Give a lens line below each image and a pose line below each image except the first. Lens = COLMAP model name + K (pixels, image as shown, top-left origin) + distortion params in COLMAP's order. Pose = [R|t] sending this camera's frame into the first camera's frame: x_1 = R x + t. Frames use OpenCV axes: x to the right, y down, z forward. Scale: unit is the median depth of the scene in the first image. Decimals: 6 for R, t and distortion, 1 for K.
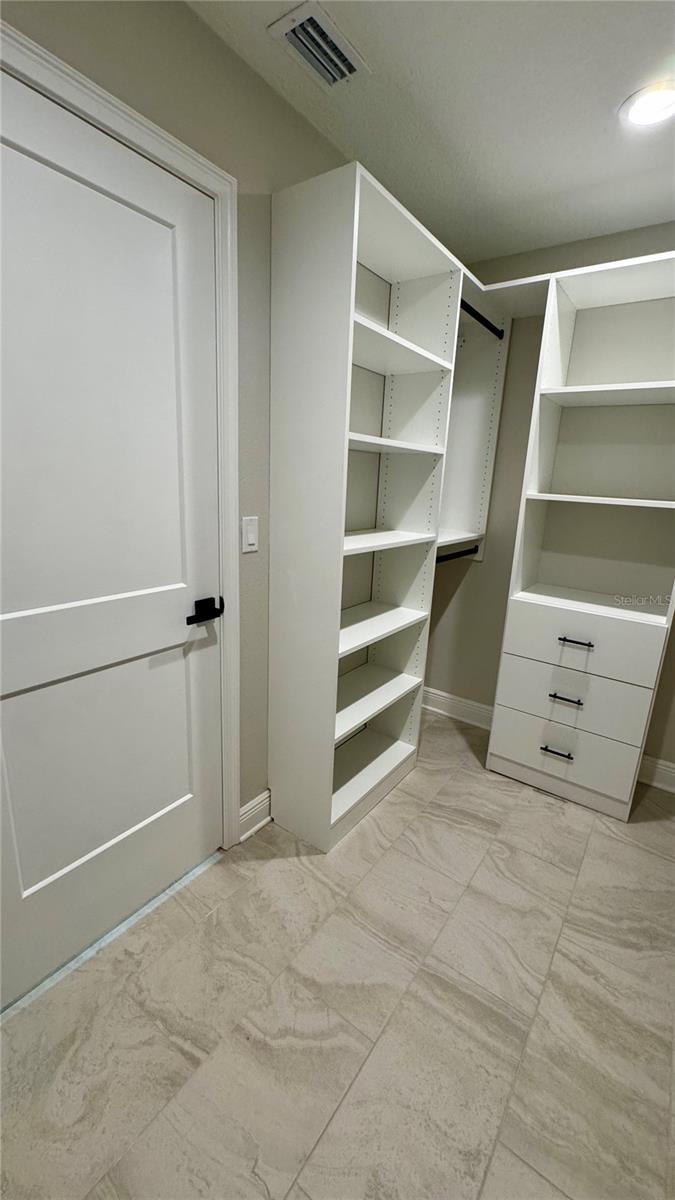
lens RADIAL K [[483.8, 0, 341.6], [0, 483.8, 598.6], [0, 0, 1]] dist [-0.000689, -0.000059]
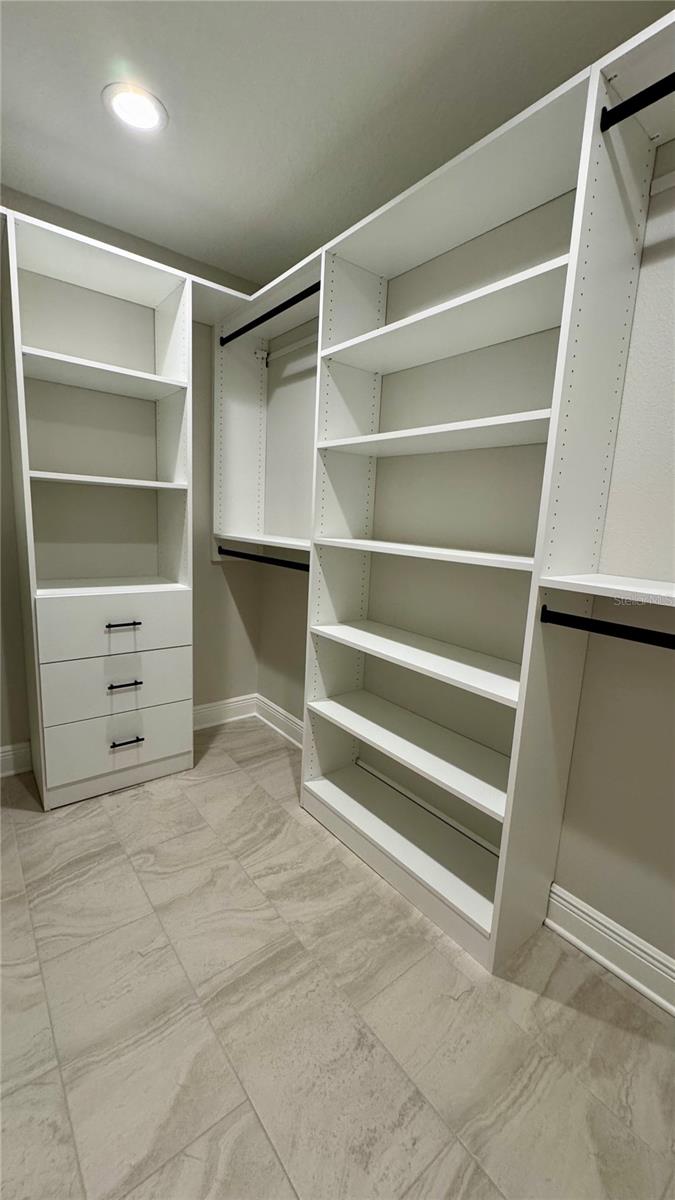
lens RADIAL K [[483.8, 0, 341.6], [0, 483.8, 598.6], [0, 0, 1]] dist [-0.000689, -0.000059]
pose [[0.274232, -0.195635, 0.941554, -0.389102], [0.202285, 0.968918, 0.142404, -0.015627], [-0.940148, 0.151411, 0.305282, 0.341226]]
